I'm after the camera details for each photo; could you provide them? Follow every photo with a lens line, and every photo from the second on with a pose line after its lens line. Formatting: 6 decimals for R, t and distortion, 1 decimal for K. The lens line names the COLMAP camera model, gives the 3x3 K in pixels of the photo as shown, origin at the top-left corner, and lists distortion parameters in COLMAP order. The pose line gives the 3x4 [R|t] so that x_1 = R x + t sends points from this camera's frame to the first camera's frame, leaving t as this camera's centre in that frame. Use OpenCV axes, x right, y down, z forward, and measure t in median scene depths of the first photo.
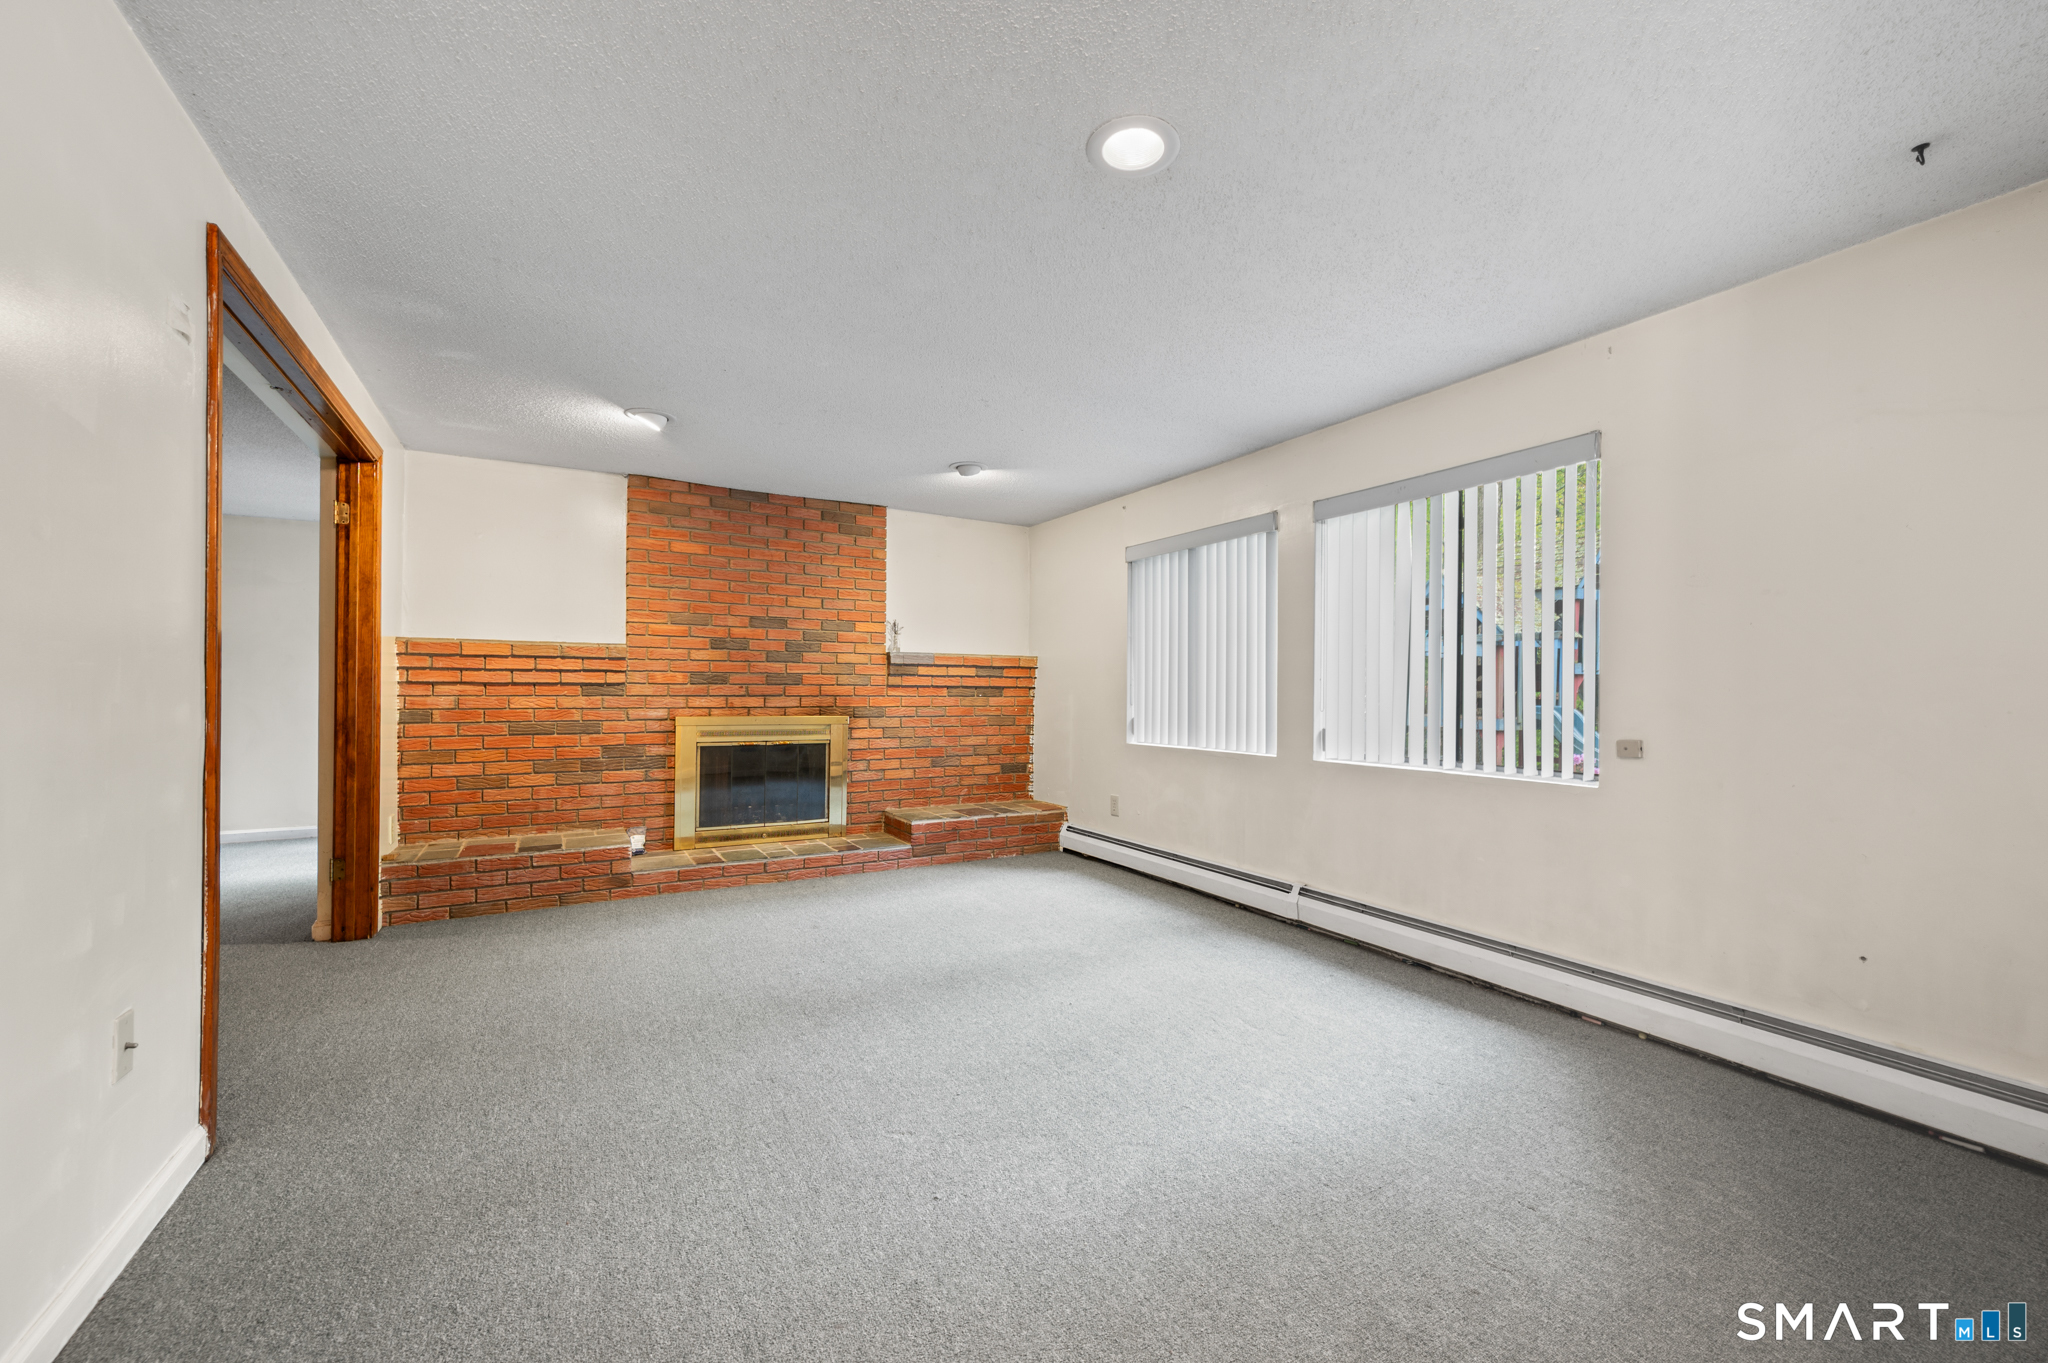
lens RADIAL K [[811.3, 0, 1029.1], [0, 811.3, 675.6], [0, 0, 1]] dist [-0.001175, -0.000213]
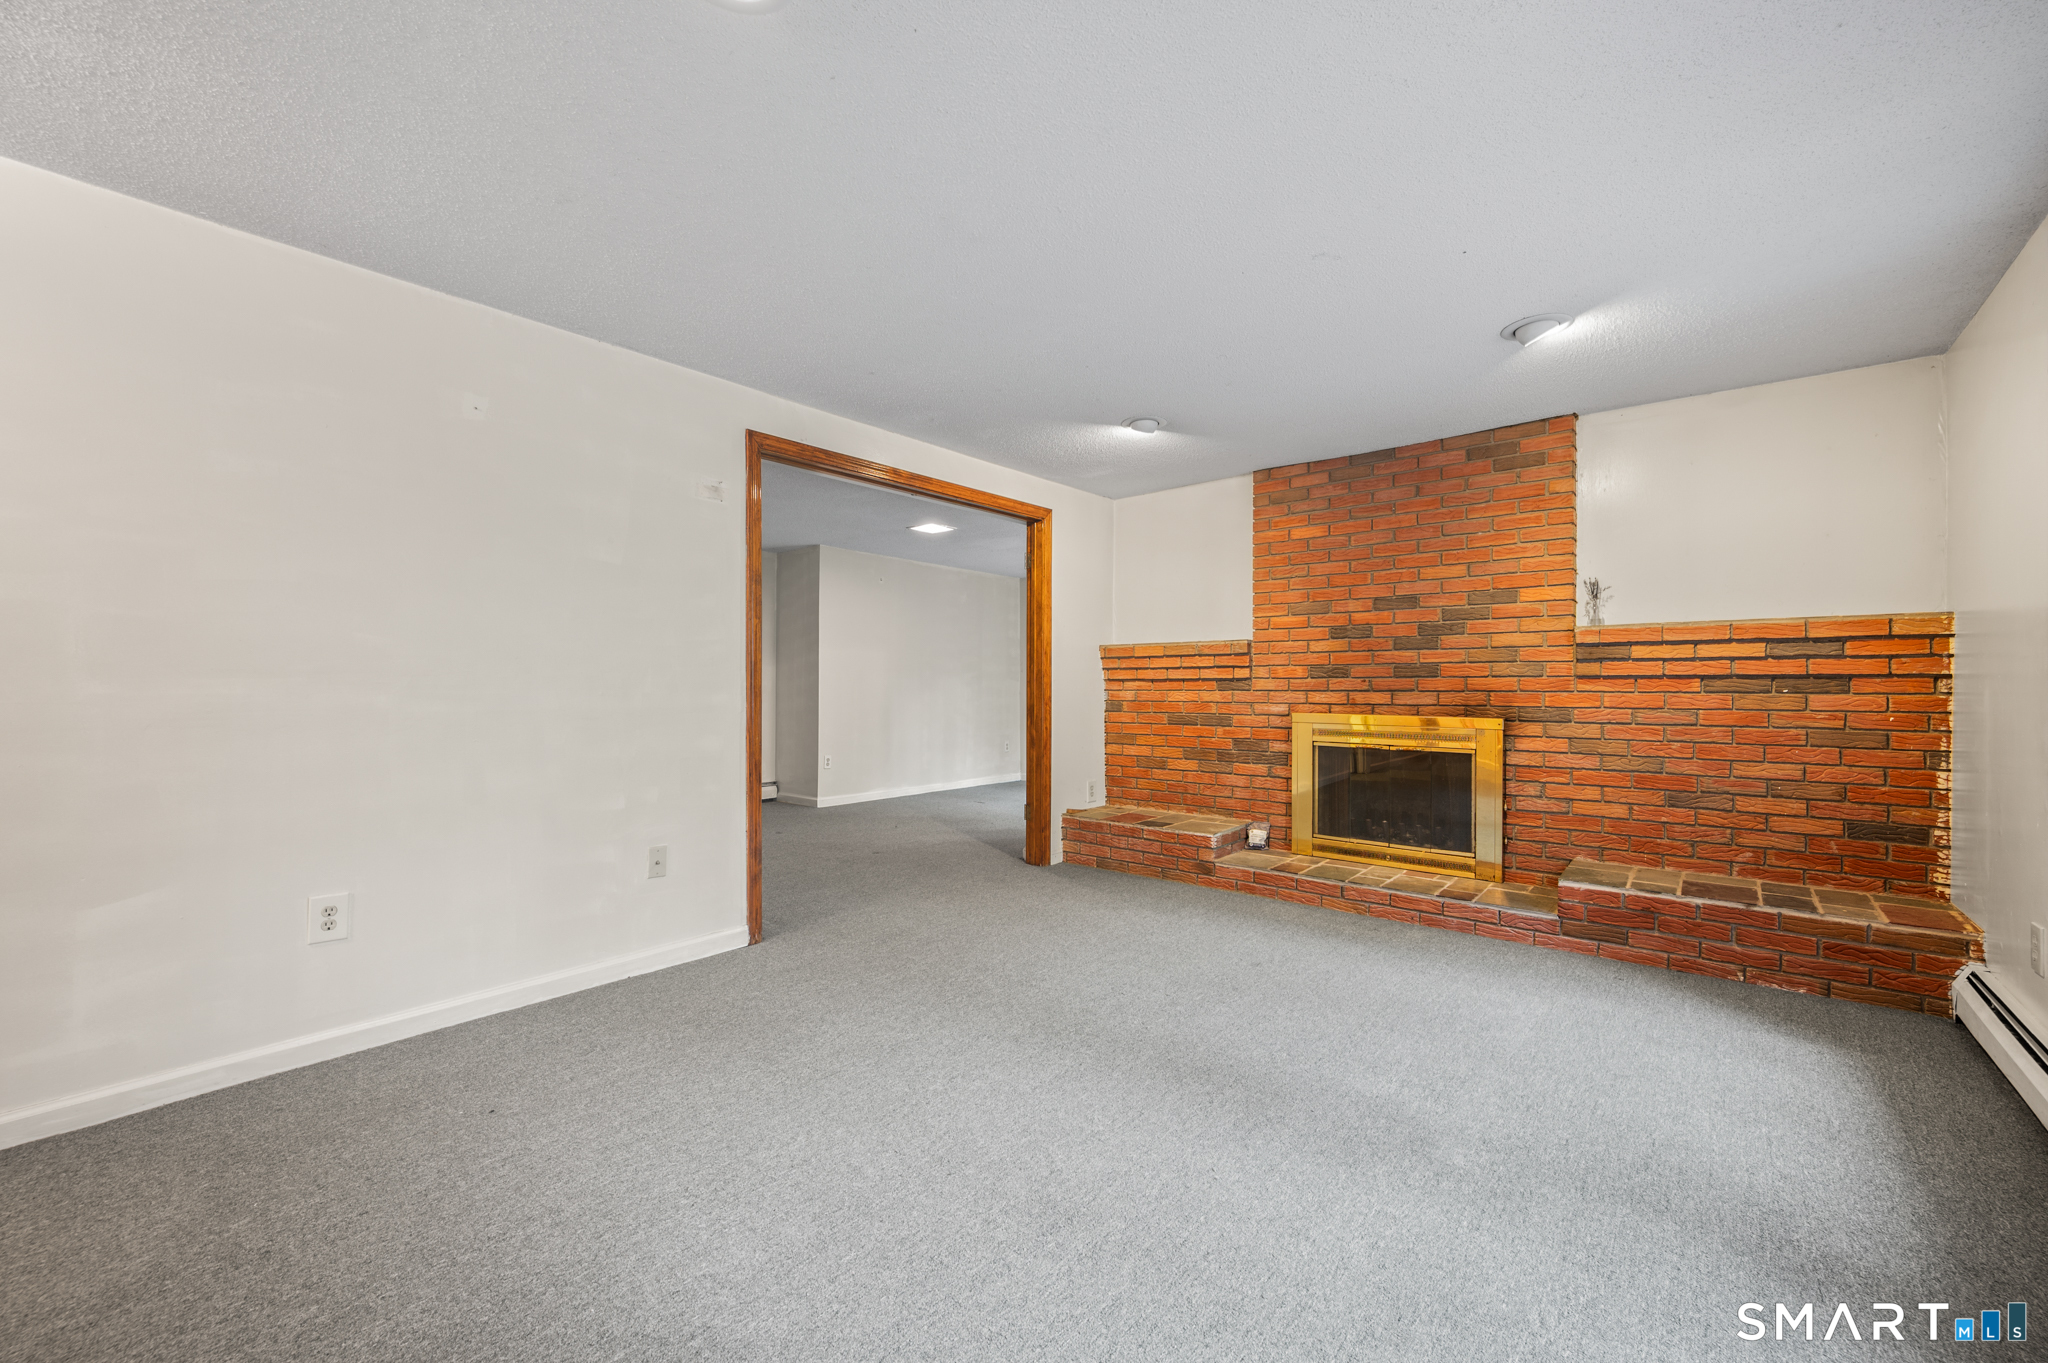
lens RADIAL K [[811.3, 0, 1029.1], [0, 811.3, 675.6], [0, 0, 1]] dist [-0.001175, -0.000213]
pose [[0.332812, -0.016177, -0.942854, 0.343383], [0.020774, 0.999736, -0.009820, 0.009754], [0.942764, -0.016318, 0.333060, 0.375452]]
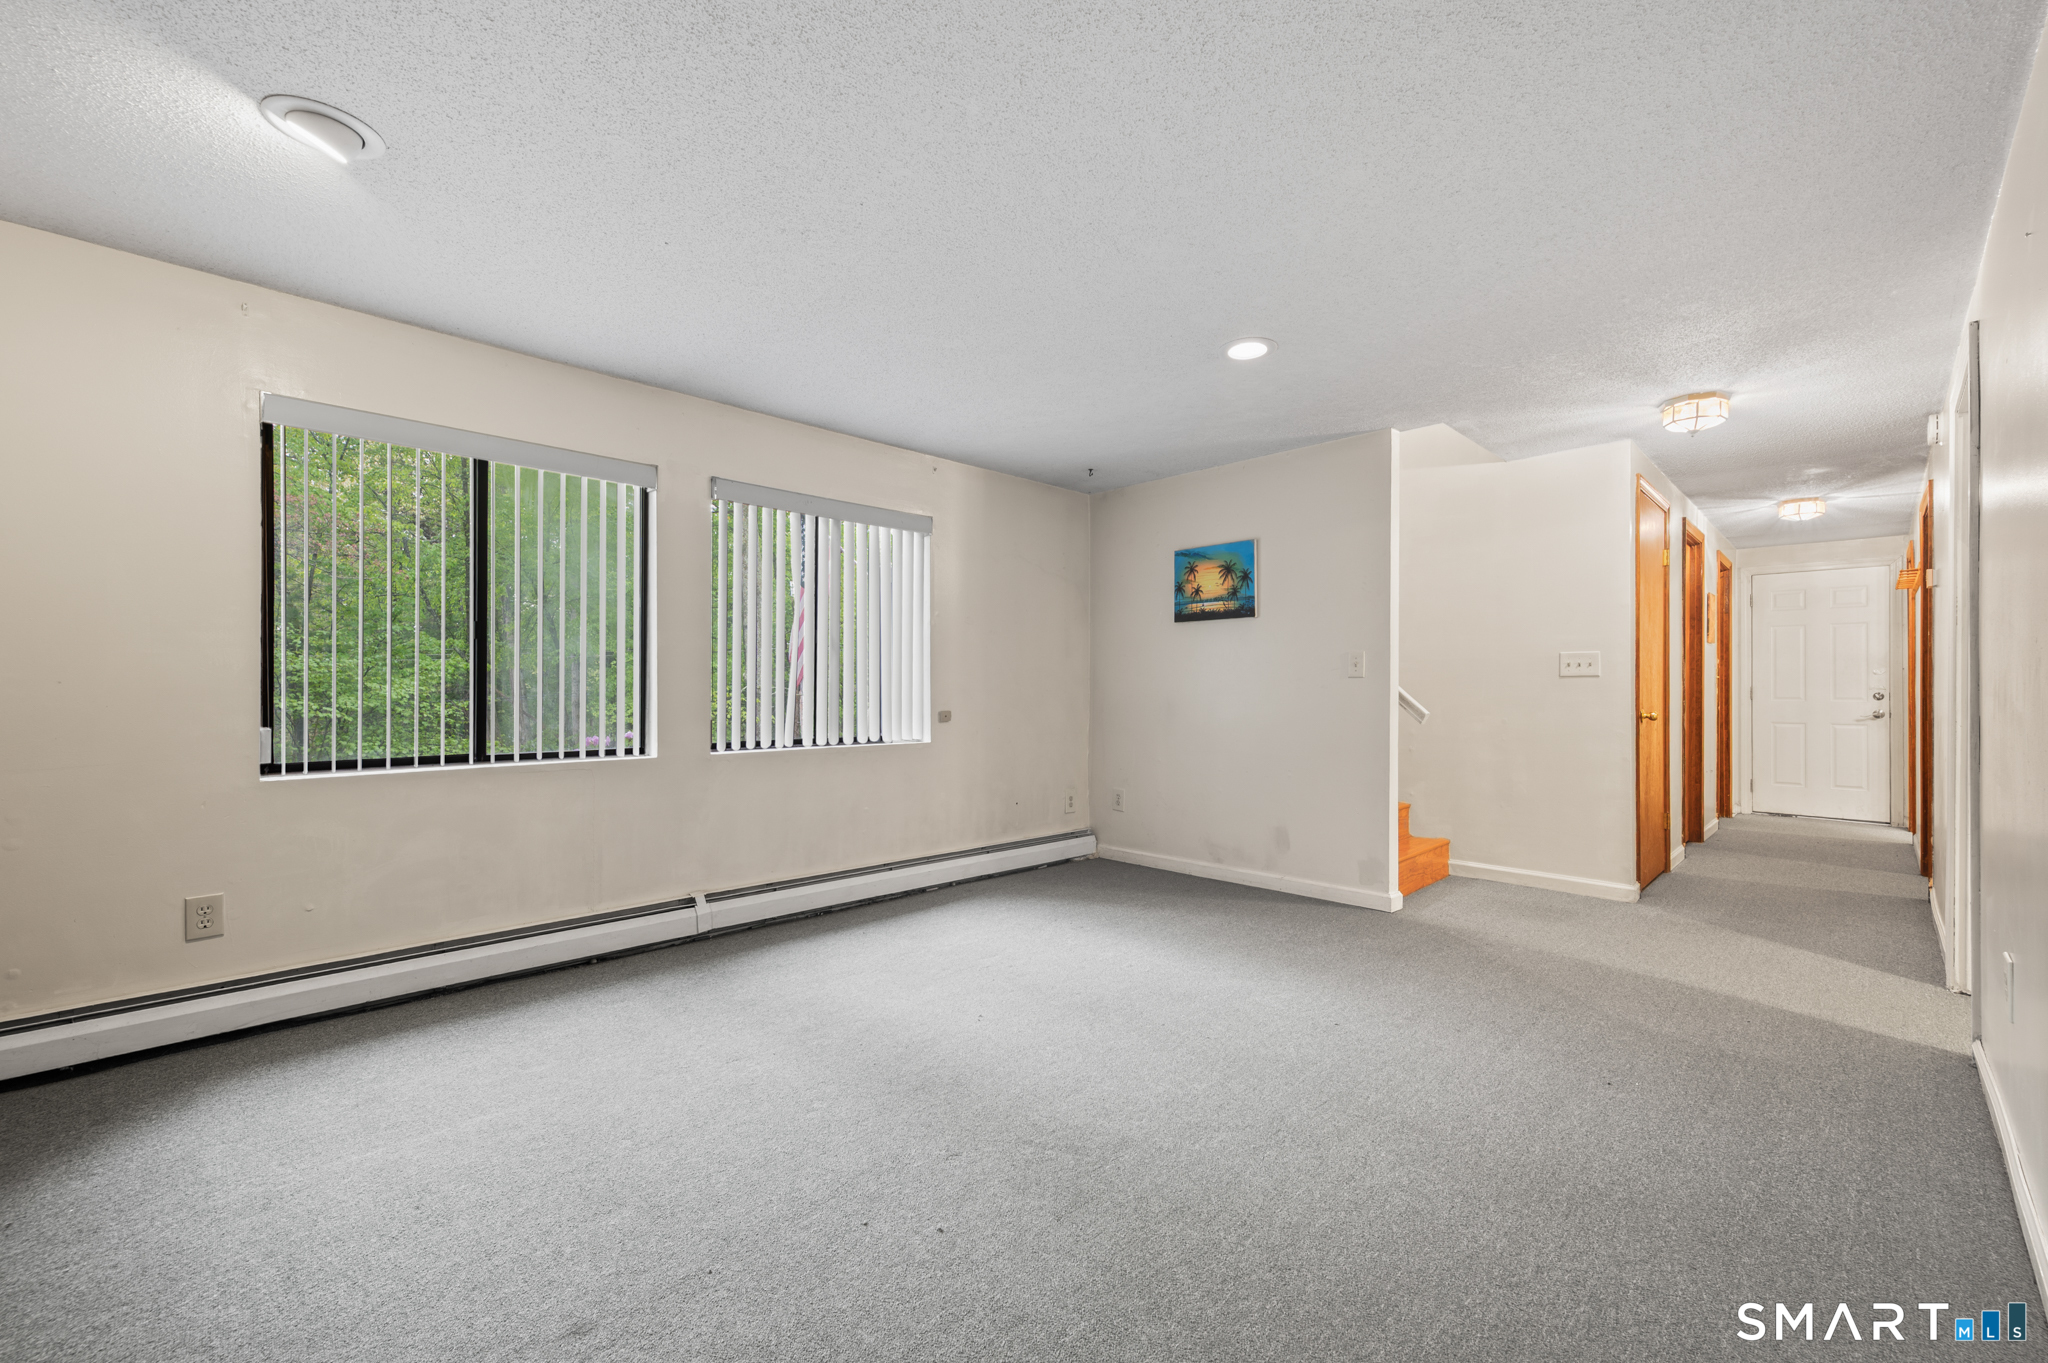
lens RADIAL K [[811.3, 0, 1029.1], [0, 811.3, 675.6], [0, 0, 1]] dist [-0.001175, -0.000213]
pose [[-0.260893, 0.014445, 0.965260, -0.491589], [-0.020369, 0.999583, -0.020464, 0.020249], [-0.965153, -0.025000, -0.260490, 0.684139]]
